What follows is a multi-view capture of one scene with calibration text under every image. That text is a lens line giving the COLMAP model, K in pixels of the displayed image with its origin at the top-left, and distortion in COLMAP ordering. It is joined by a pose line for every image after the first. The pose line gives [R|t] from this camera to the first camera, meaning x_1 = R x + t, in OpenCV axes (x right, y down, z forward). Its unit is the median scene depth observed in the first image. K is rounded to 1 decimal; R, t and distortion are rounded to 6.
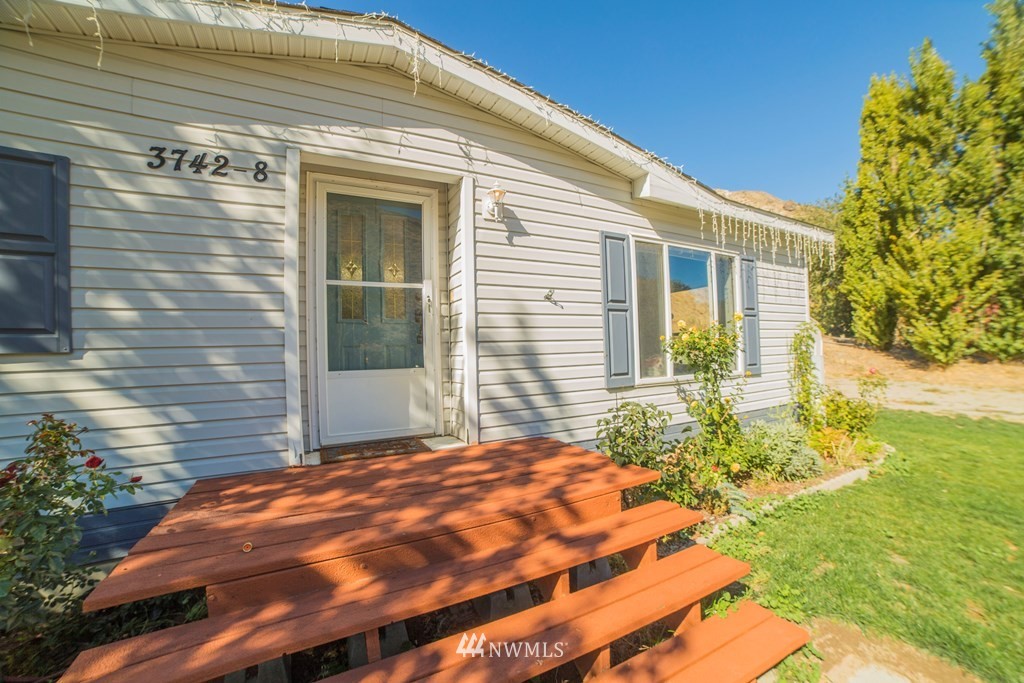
lens RADIAL K [[410.9, 0, 515.9], [0, 410.9, 348.3], [0, 0, 1]] dist [-0.114324, 0.042352]
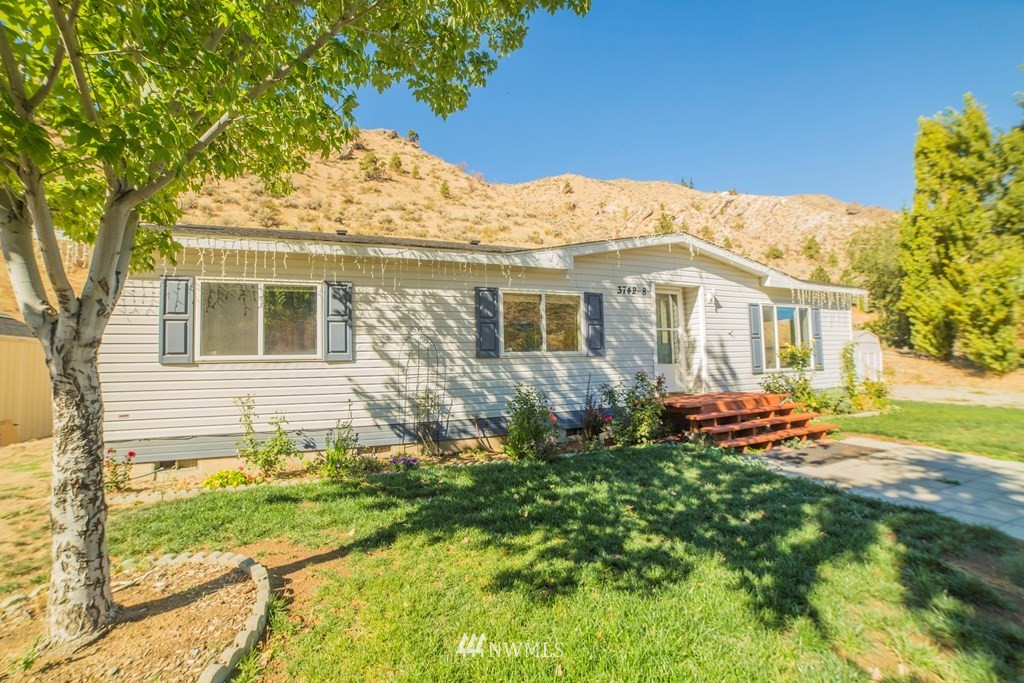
lens RADIAL K [[419.9, 0, 513.6], [0, 419.9, 347.6], [0, 0, 1]] dist [-0.104071, 0.034009]
pose [[0.994287, -0.006809, -0.106522, -0.189112], [0.002707, 0.999251, -0.038601, 0.009284], [0.106705, 0.038092, 0.993561, -0.305668]]
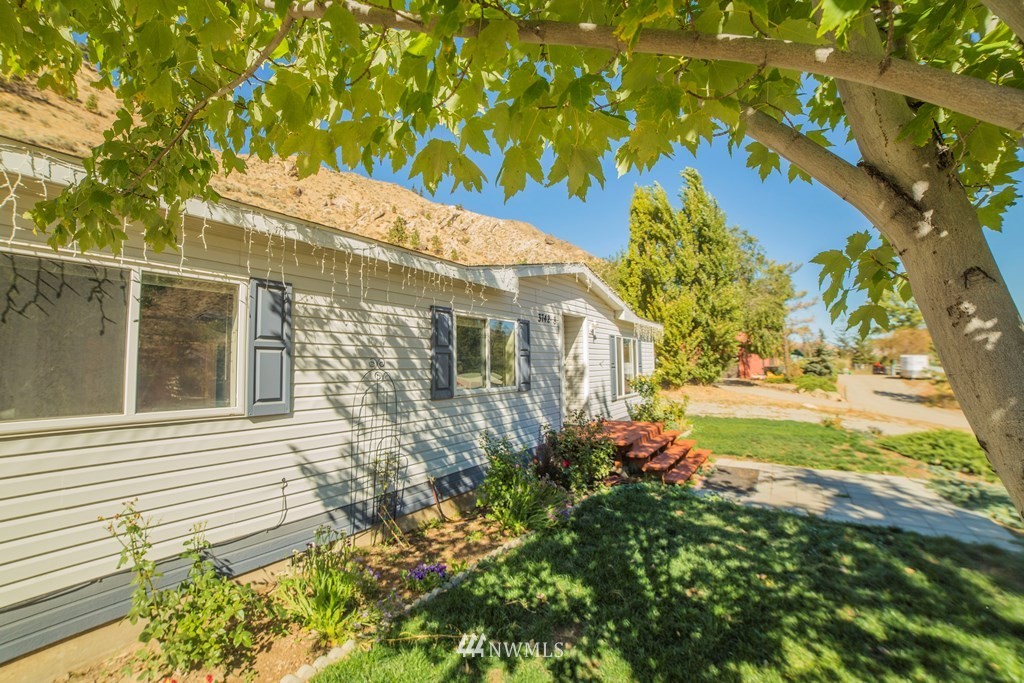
lens RADIAL K [[445.2, 0, 473.3], [0, 445.2, 336.6], [0, 0, 1]] dist [-0.096228, 0.027659]
pose [[0.901564, 0.044256, 0.430375, -0.365945], [-0.013662, 0.997171, -0.073920, -0.016415], [-0.432429, 0.060764, 0.899618, -0.221873]]
